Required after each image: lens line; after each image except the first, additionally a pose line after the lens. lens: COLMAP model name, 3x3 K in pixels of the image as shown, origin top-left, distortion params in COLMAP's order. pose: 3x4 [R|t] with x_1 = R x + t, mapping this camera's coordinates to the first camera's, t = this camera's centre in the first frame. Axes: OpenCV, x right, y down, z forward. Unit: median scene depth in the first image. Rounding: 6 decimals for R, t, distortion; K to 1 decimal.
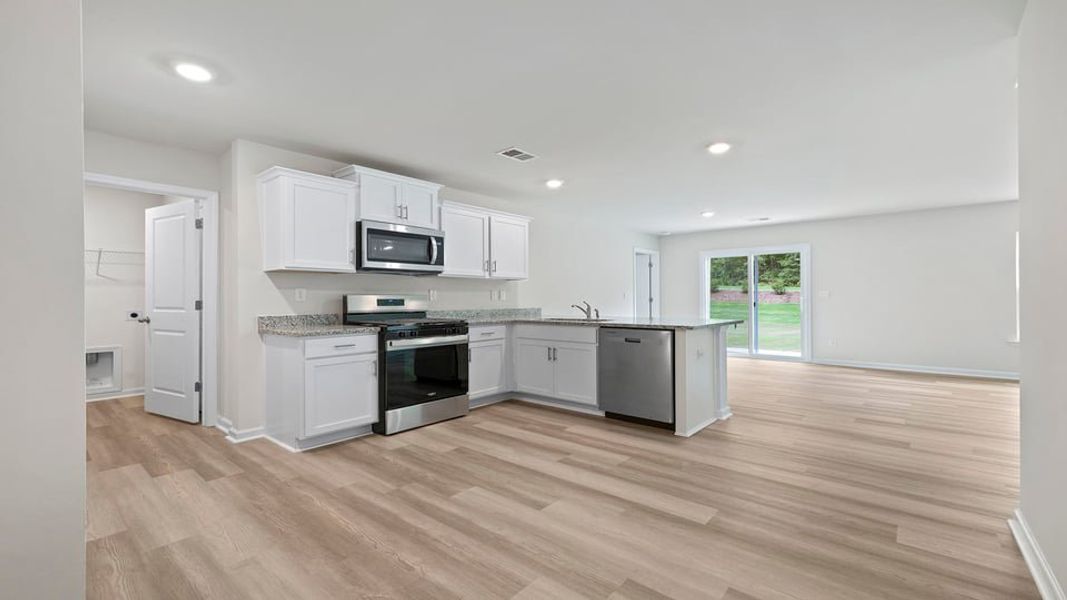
lens RADIAL K [[445.1, 0, 531.2], [0, 445.1, 295.6], [0, 0, 1]] dist [-0.000058, 0.000822]
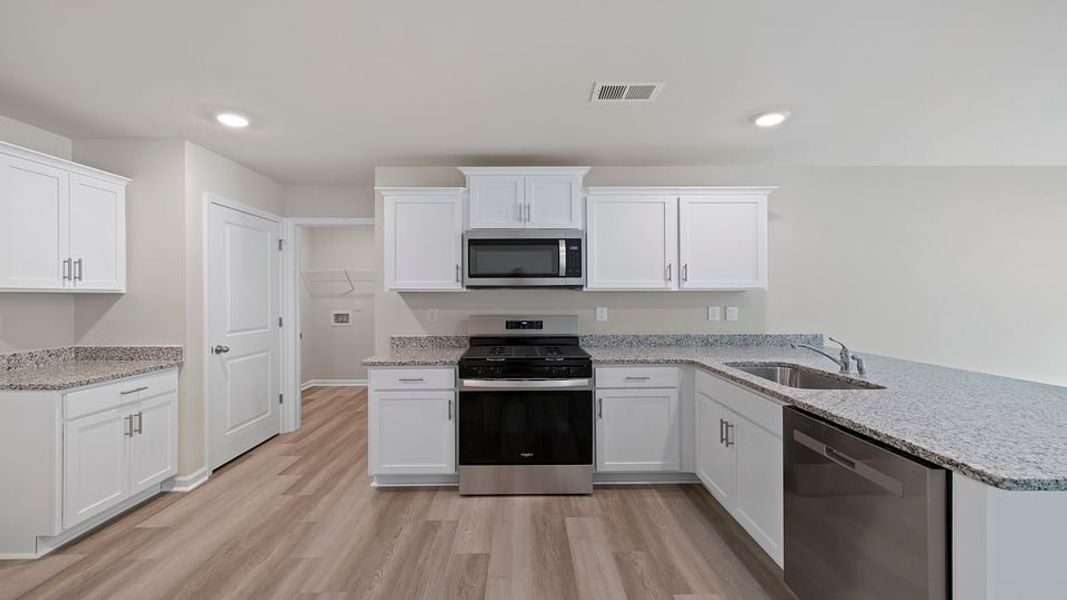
lens RADIAL K [[445.1, 0, 530.0], [0, 445.1, 292.6], [0, 0, 1]] dist [-0.000058, 0.000822]
pose [[0.659269, -0.001740, -0.751905, 0.315827], [0.007312, 0.999965, 0.004098, -0.048406], [0.751872, -0.008199, 0.659258, 0.482013]]
